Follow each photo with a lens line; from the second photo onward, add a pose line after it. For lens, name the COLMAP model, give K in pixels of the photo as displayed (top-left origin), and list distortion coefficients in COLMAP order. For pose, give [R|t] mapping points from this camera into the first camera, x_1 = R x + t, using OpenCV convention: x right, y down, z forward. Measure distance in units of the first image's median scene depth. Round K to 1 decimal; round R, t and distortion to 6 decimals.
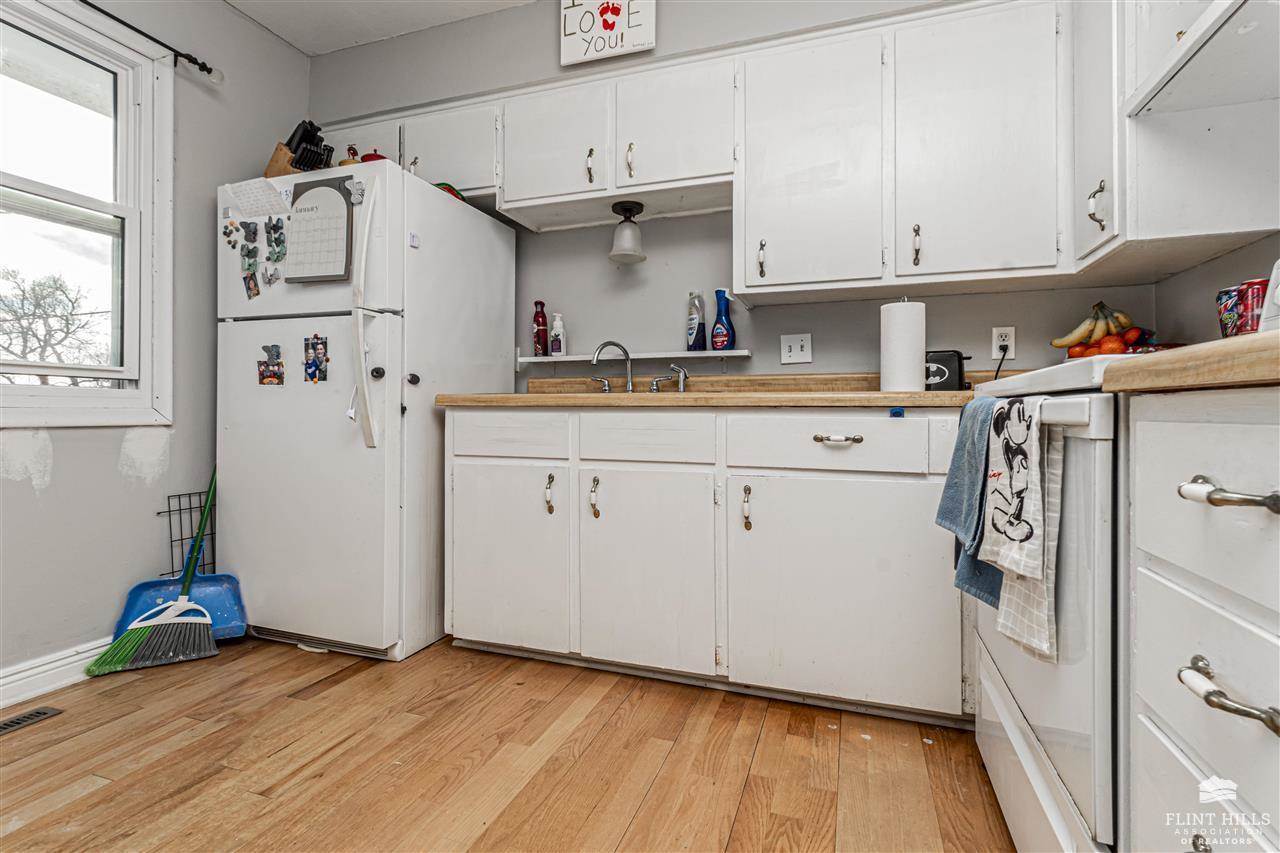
lens RADIAL K [[574.0, 0, 636.1], [0, 574.0, 405.8], [0, 0, 1]] dist [-0.001812, -0.000216]
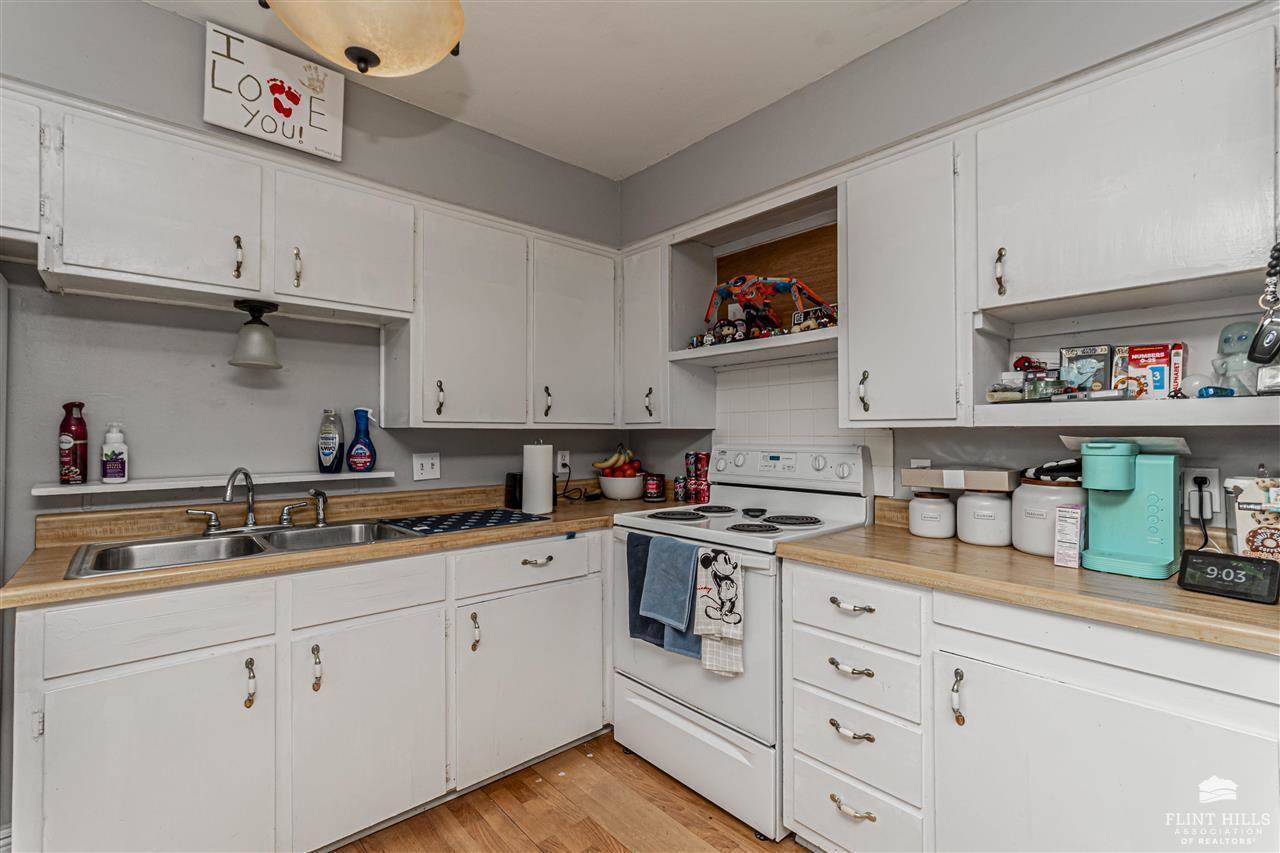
lens RADIAL K [[585.0, 0, 651.5], [0, 585.0, 428.4], [0, 0, 1]] dist [-0.002287, 0.000243]
pose [[0.478560, 0.007814, 0.878020, -0.562903], [-0.006942, 0.999963, -0.005116, -0.192362], [-0.878027, -0.003647, 0.478597, 0.101422]]
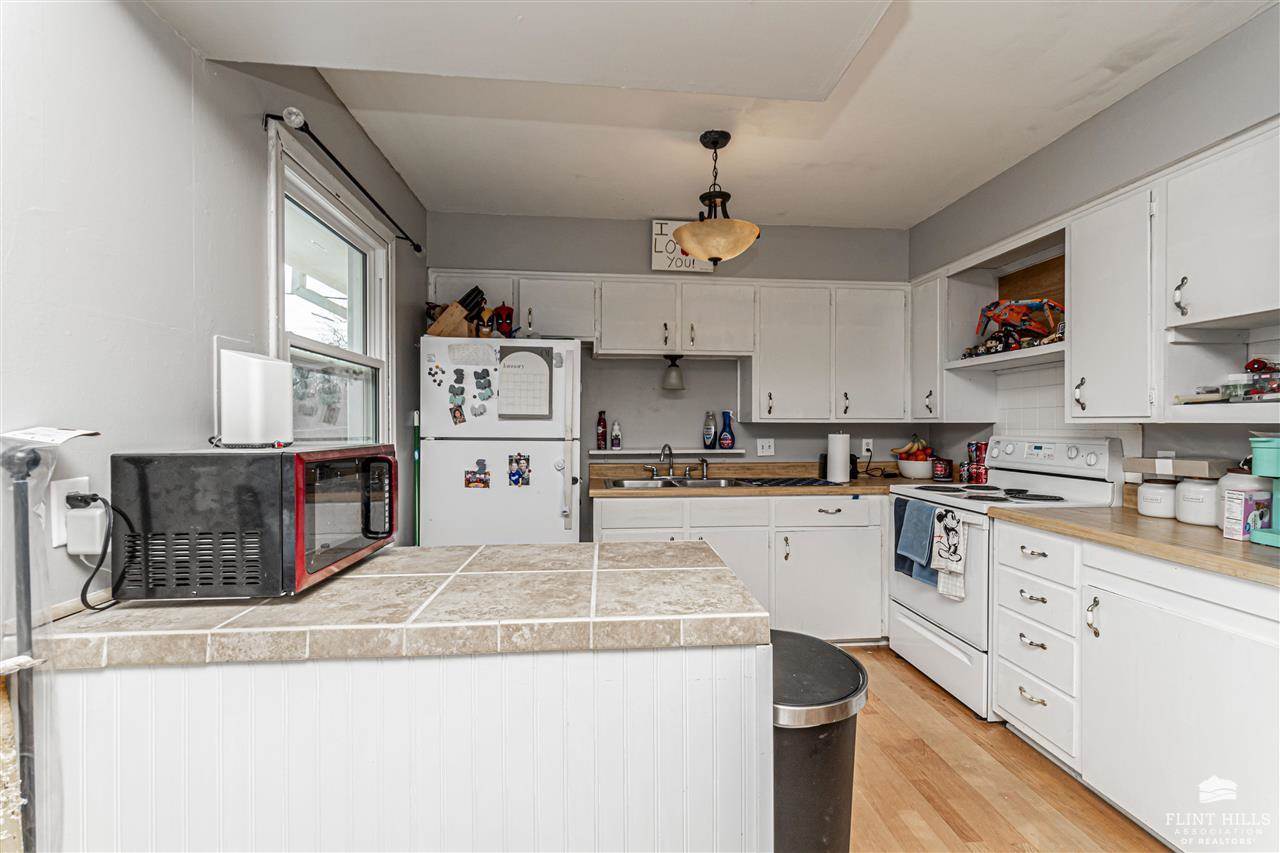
lens RADIAL K [[572.3, 0, 640.0], [0, 572.3, 426.5], [0, 0, 1]] dist [0.000084, 0.000153]
pose [[0.909525, -0.001103, 0.415648, -0.852127], [-0.004685, 0.999906, 0.012904, -0.204531], [-0.415623, -0.013684, 0.909434, -0.418032]]
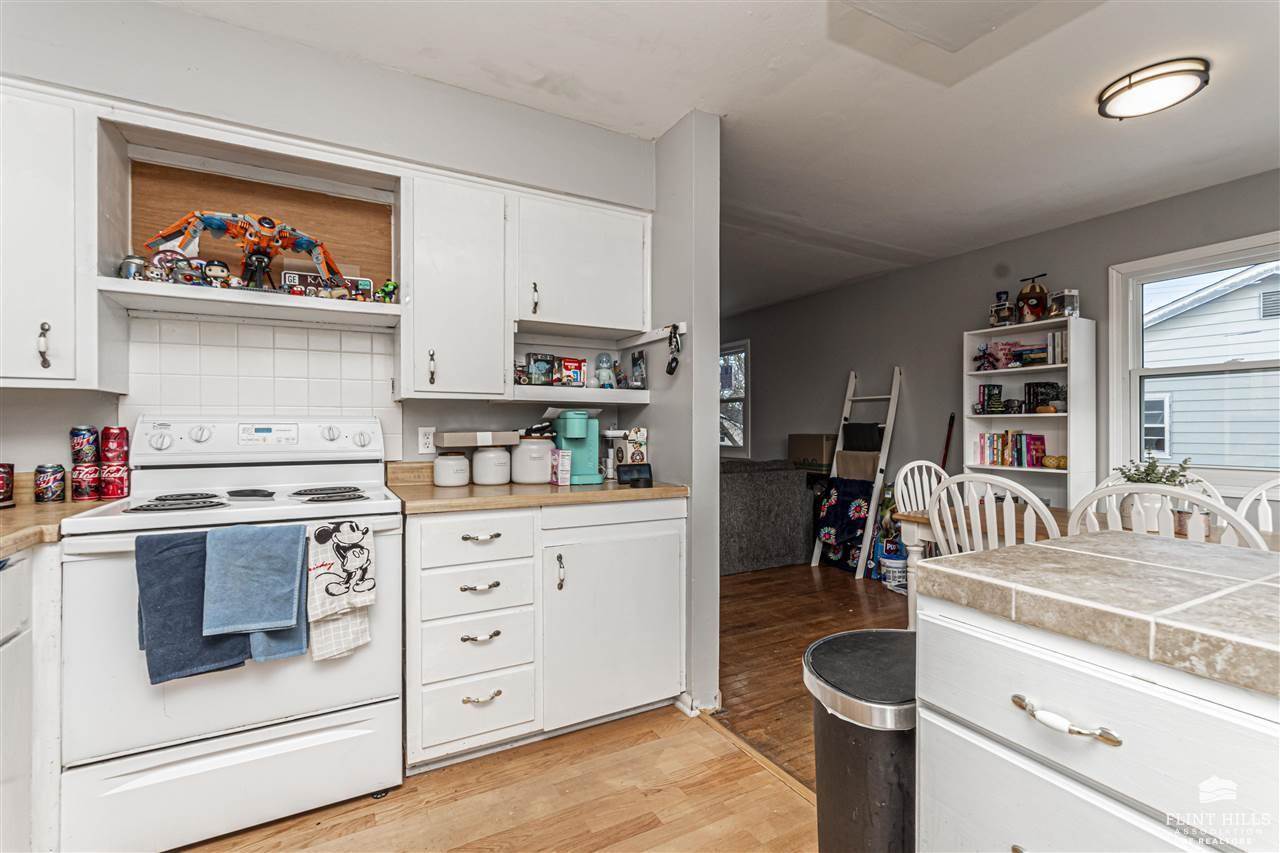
lens RADIAL K [[559.0, 0, 640.0], [0, 559.0, 426.5], [0, 0, 1]] dist [0.003147, 0.000206]
pose [[-0.741351, 0.006764, 0.671083, -0.575511], [-0.003177, 0.999903, -0.013588, -0.133008], [-0.671110, -0.012205, -0.741258, 0.760349]]
